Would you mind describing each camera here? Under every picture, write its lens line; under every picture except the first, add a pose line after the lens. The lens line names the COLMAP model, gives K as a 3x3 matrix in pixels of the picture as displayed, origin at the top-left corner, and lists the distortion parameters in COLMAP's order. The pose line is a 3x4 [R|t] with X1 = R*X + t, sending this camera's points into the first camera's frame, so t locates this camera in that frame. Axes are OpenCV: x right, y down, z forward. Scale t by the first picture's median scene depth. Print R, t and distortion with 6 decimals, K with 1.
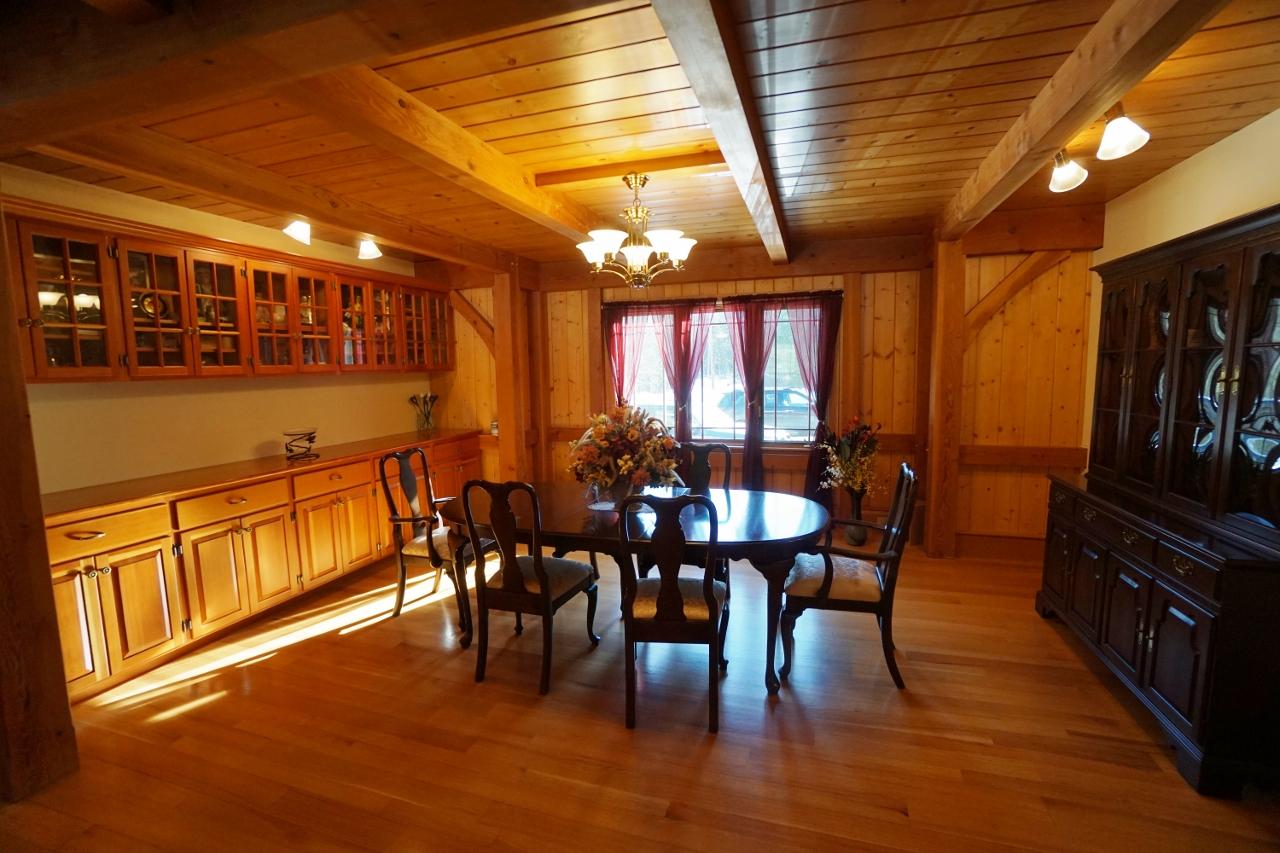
lens RADIAL K [[561.1, 0, 641.6], [0, 561.1, 428.4], [0, 0, 1]] dist [-0.015177, 0.004283]
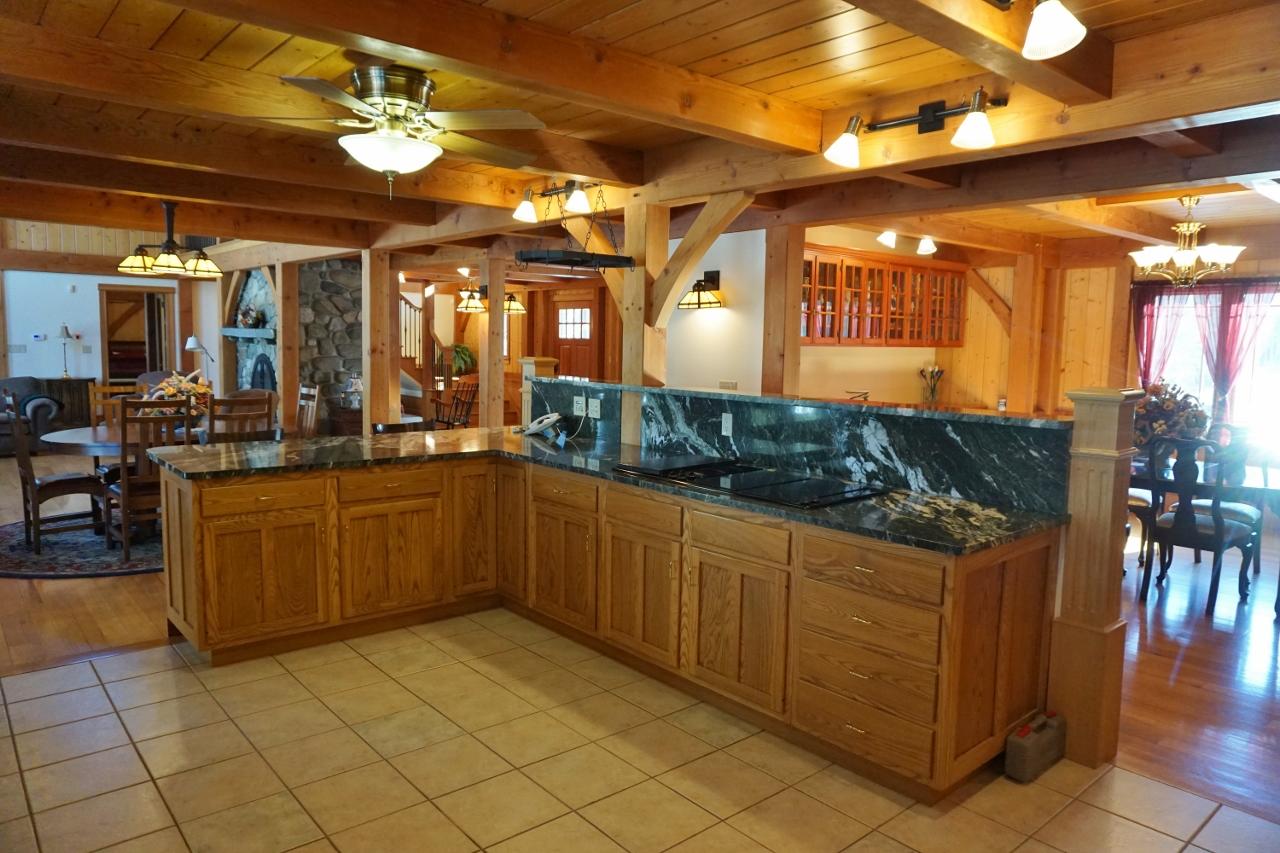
lens RADIAL K [[856.6, 0, 637.1], [0, 856.6, 426.5], [0, 0, 1]] dist [-0.034768, 0.006123]
pose [[0.850976, 0.086745, -0.517992, -0.023506], [-0.091685, 0.995658, 0.016114, 0.075089], [0.517140, 0.033779, 0.855234, -0.676959]]
